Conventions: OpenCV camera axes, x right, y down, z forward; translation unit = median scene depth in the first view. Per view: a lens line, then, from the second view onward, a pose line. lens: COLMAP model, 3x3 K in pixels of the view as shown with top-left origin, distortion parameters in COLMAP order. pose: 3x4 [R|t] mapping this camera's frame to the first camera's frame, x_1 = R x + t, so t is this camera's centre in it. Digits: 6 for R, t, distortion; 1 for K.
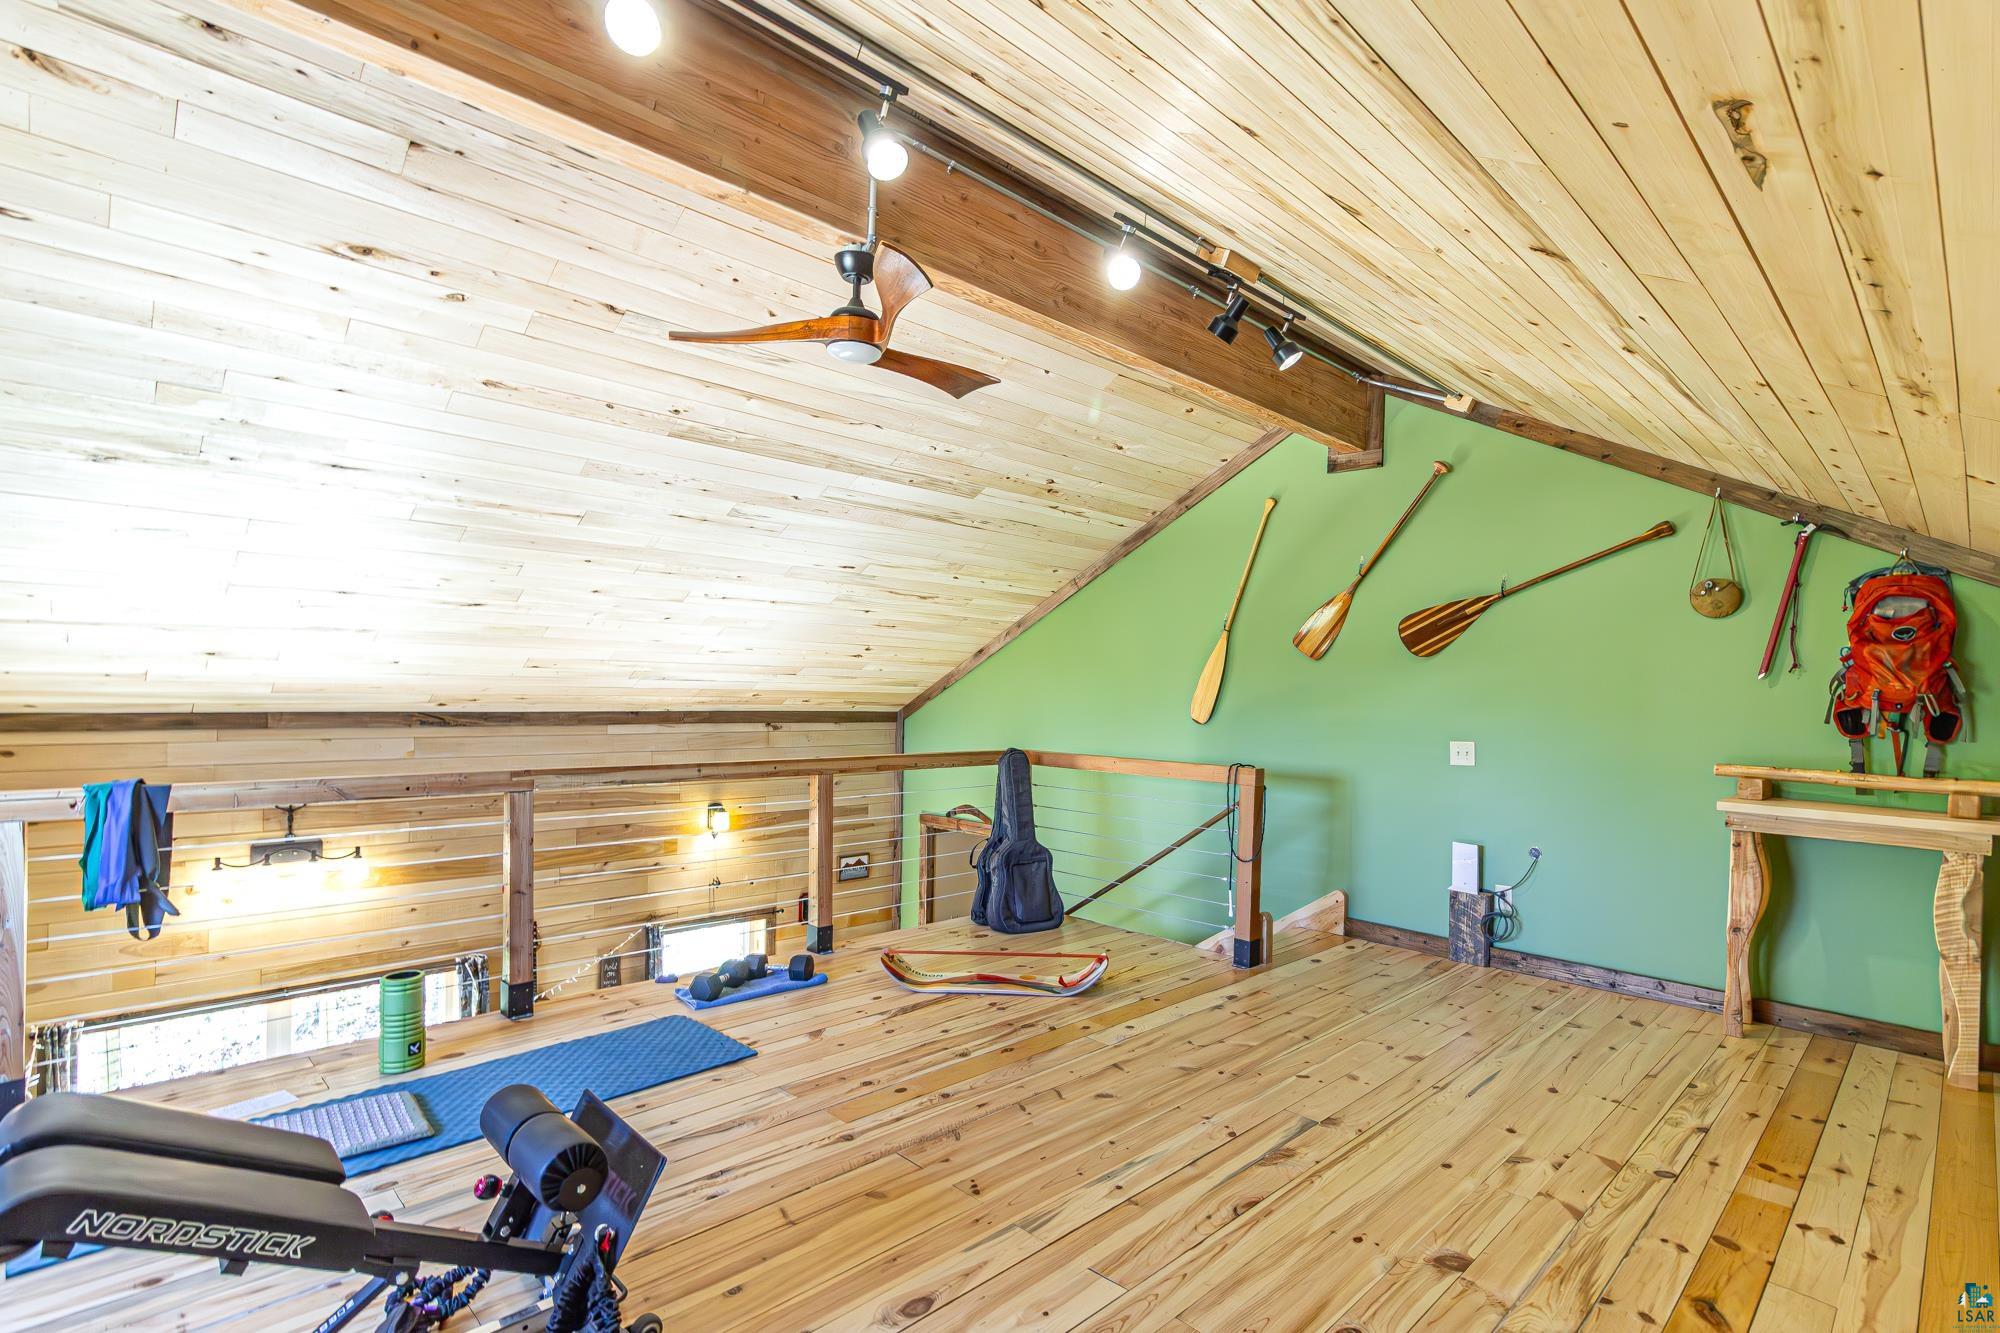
lens RADIAL K [[966.2, 0, 1062.6], [0, 966.2, 687.7], [0, 0, 1]] dist [0.003009, 0.000361]
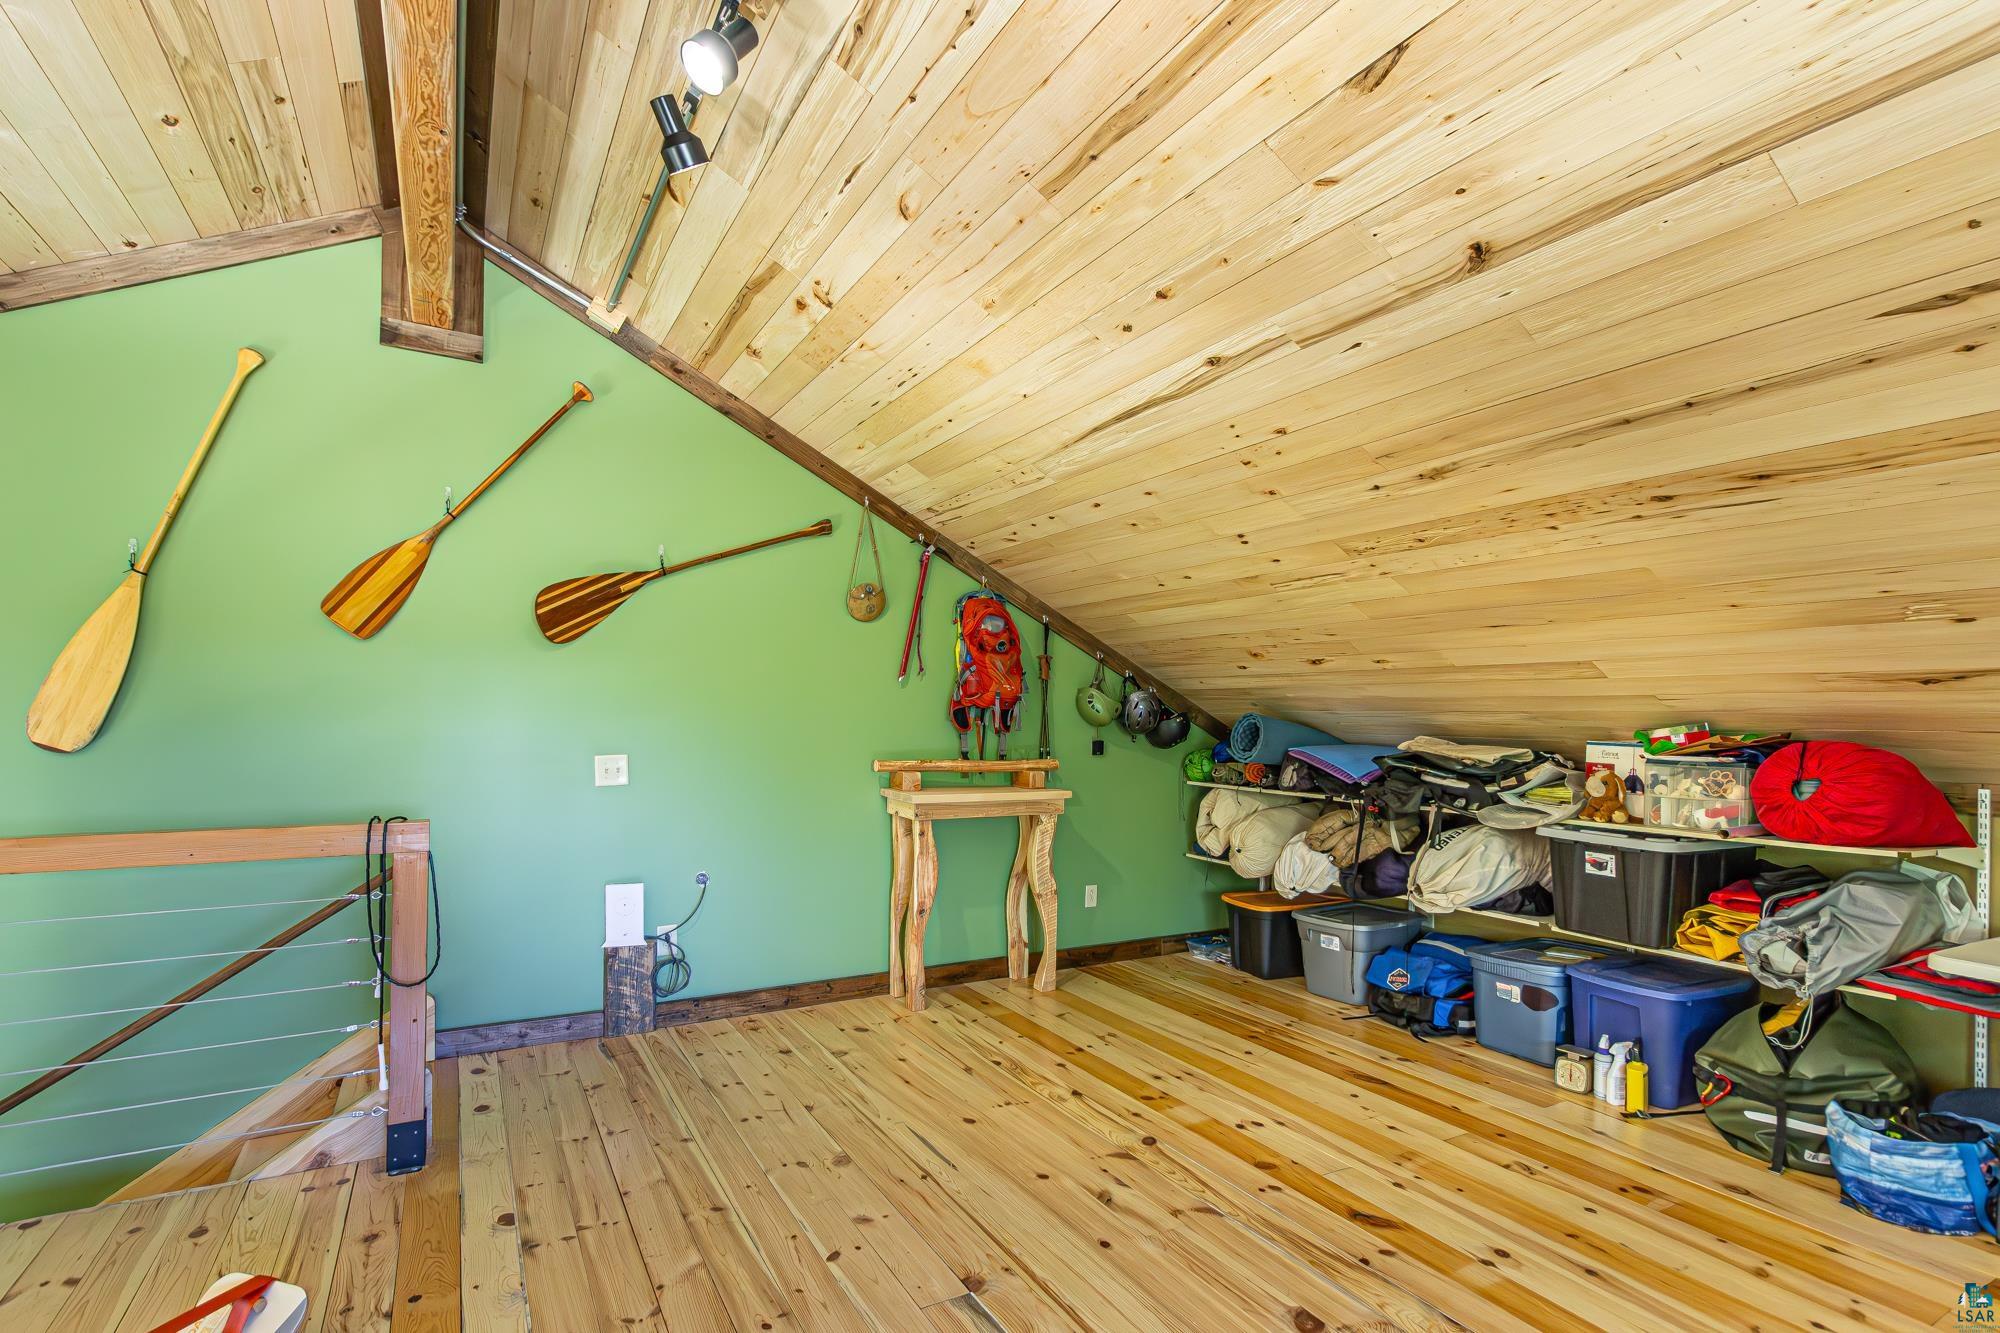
lens RADIAL K [[966.2, 0, 1017.2], [0, 966.2, 715.0], [0, 0, 1]] dist [0.003009, 0.000361]
pose [[0.283312, -0.017322, 0.958871, -0.300354], [-0.006907, 0.999774, 0.020101, 0.007062], [-0.959003, -0.012318, 0.283128, 0.579403]]
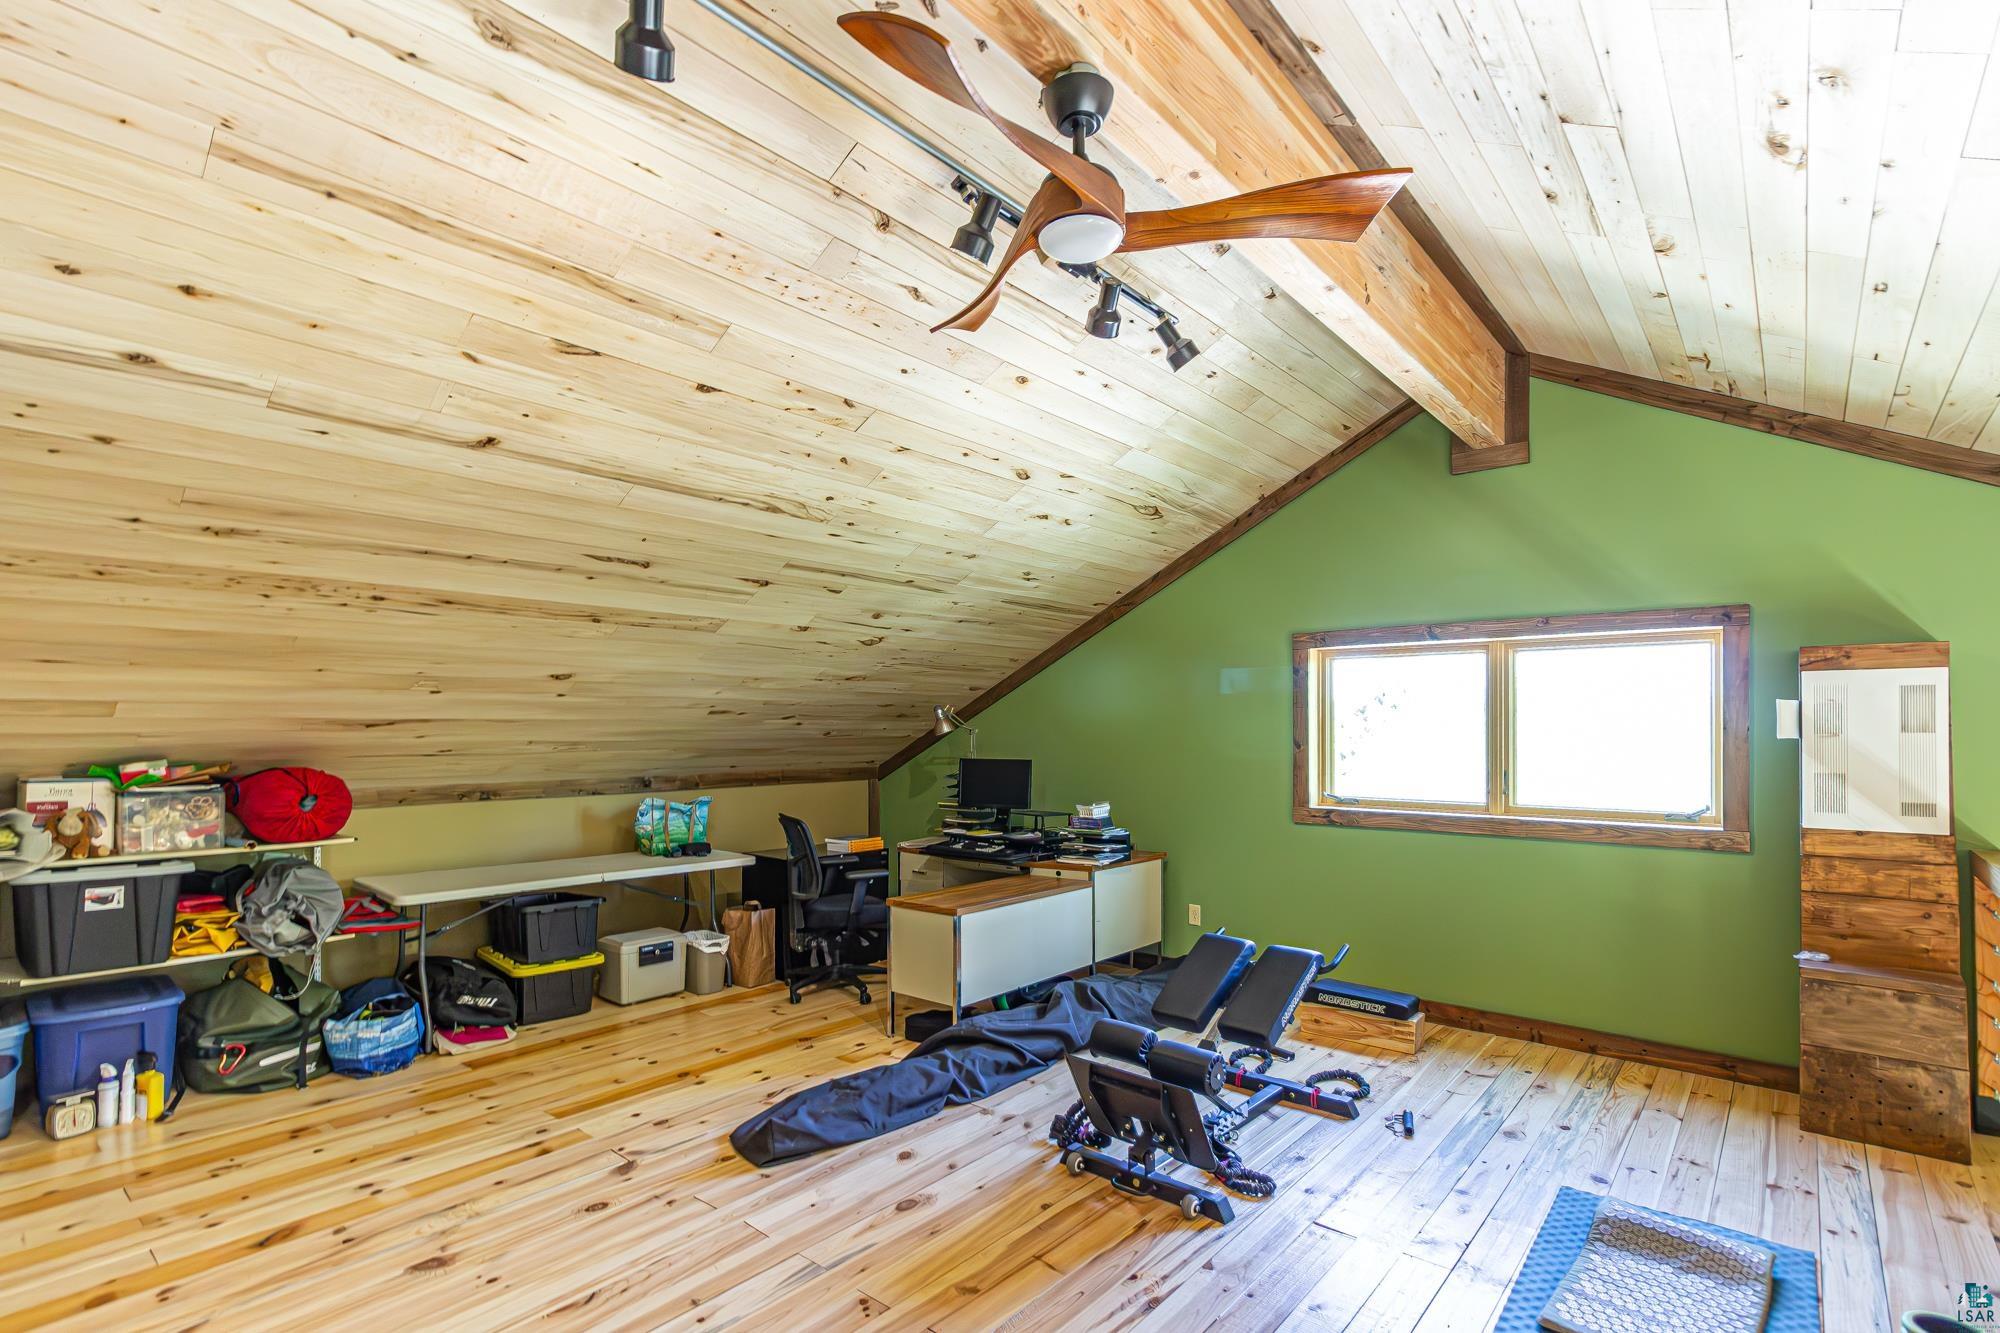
lens RADIAL K [[966.2, 0, 996.5], [0, 966.2, 722.6], [0, 0, 1]] dist [0.003009, 0.000361]
pose [[-0.998333, -0.021299, -0.053648, -0.097236], [-0.021082, 0.999767, -0.004608, -0.018578], [0.053734, -0.003470, -0.998549, 1.223436]]
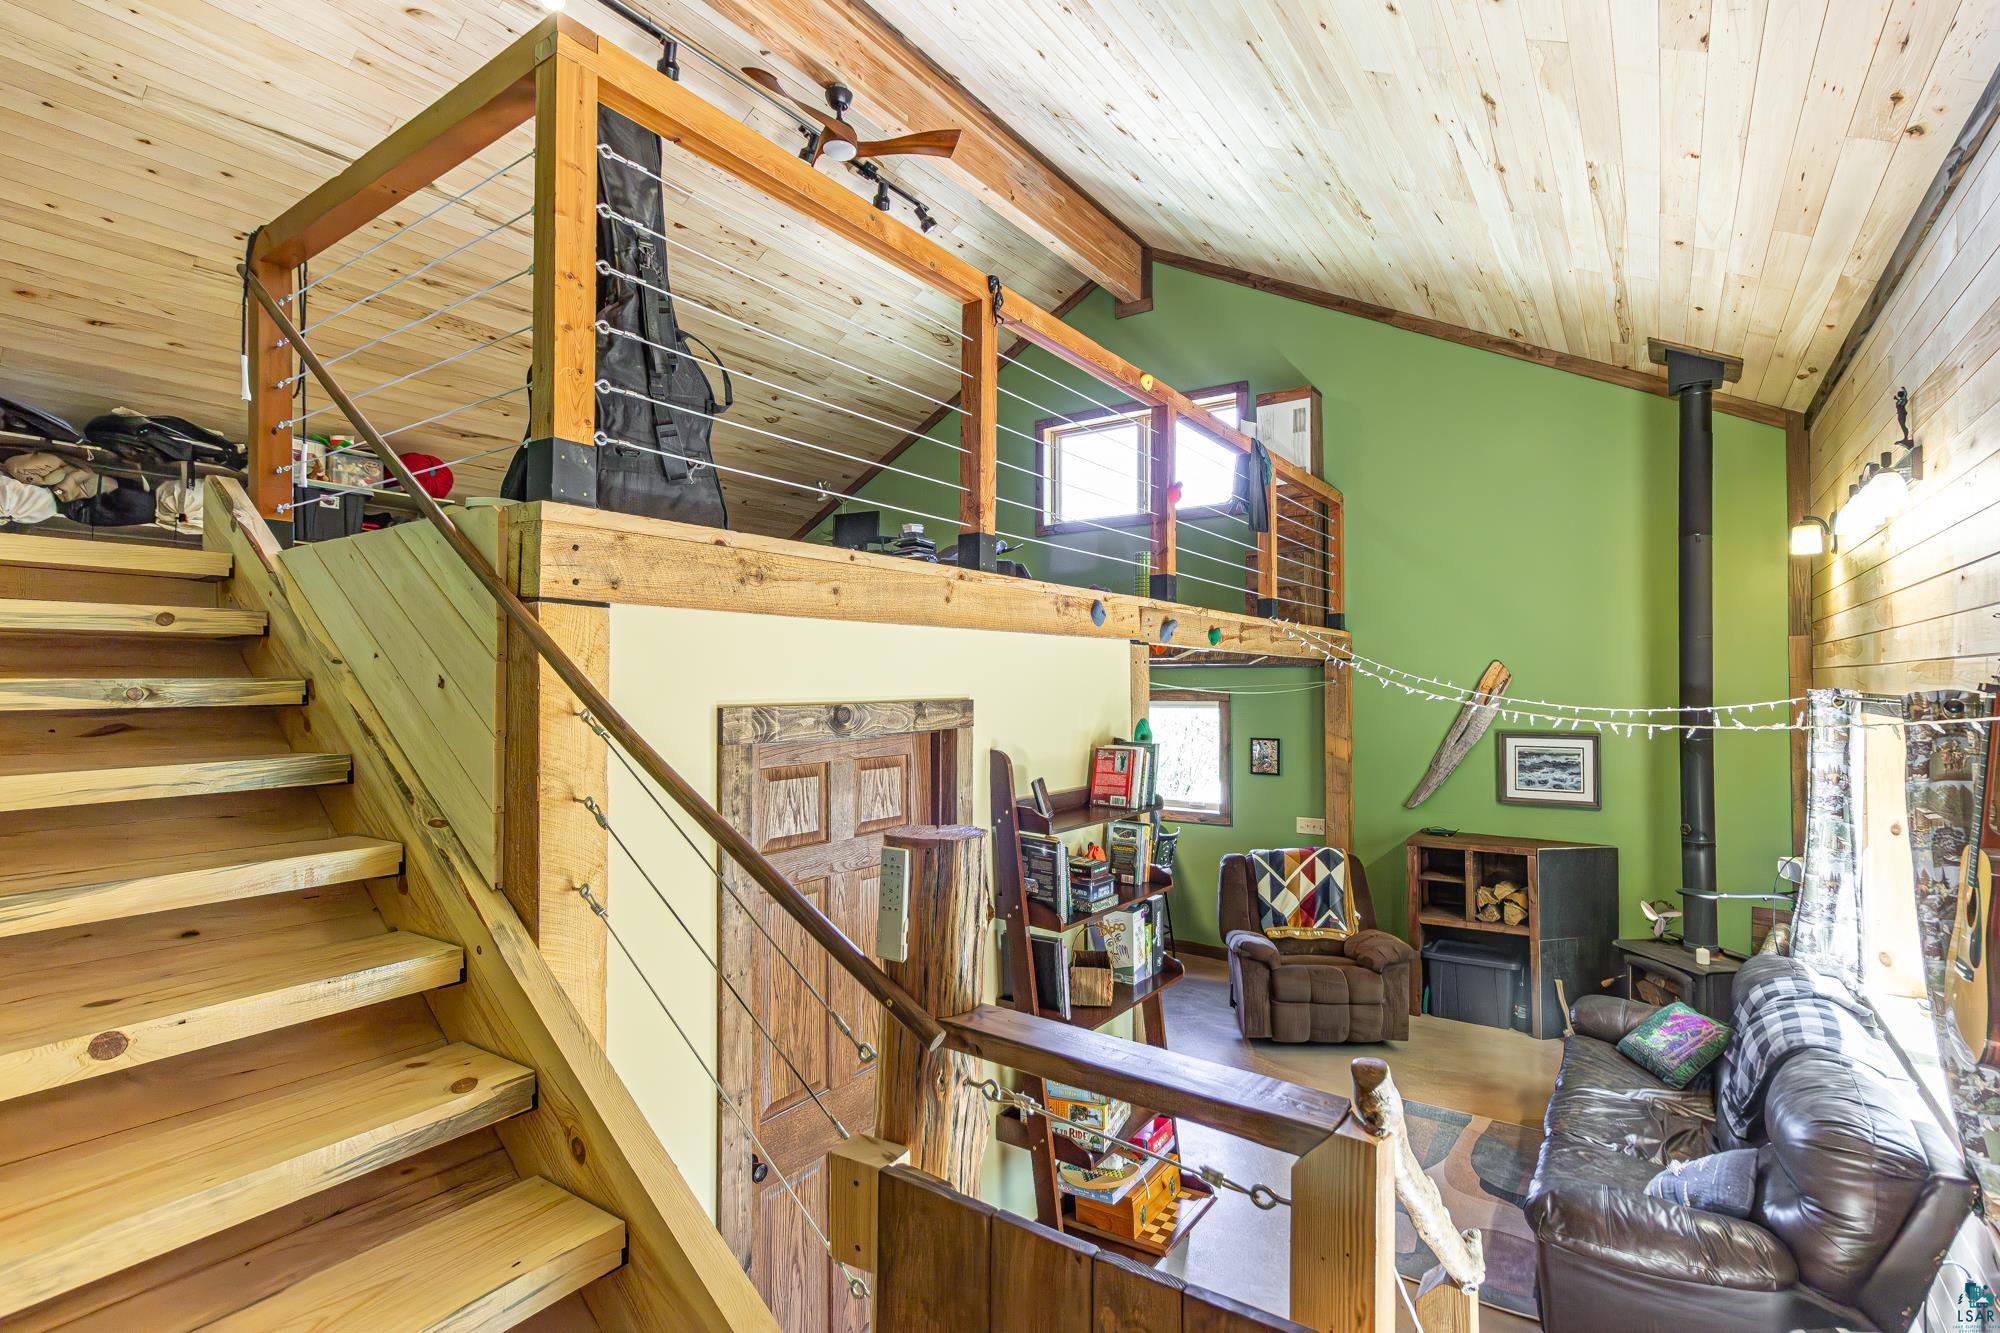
lens RADIAL K [[966.2, 0, 1012.5], [0, 966.2, 680.9], [0, 0, 1]] dist [0.003009, 0.000361]
pose [[-0.989354, -0.025569, -0.143262, -0.217573], [-0.023675, 0.999609, -0.014905, 0.426294], [0.143587, -0.011354, -0.989573, 1.989351]]
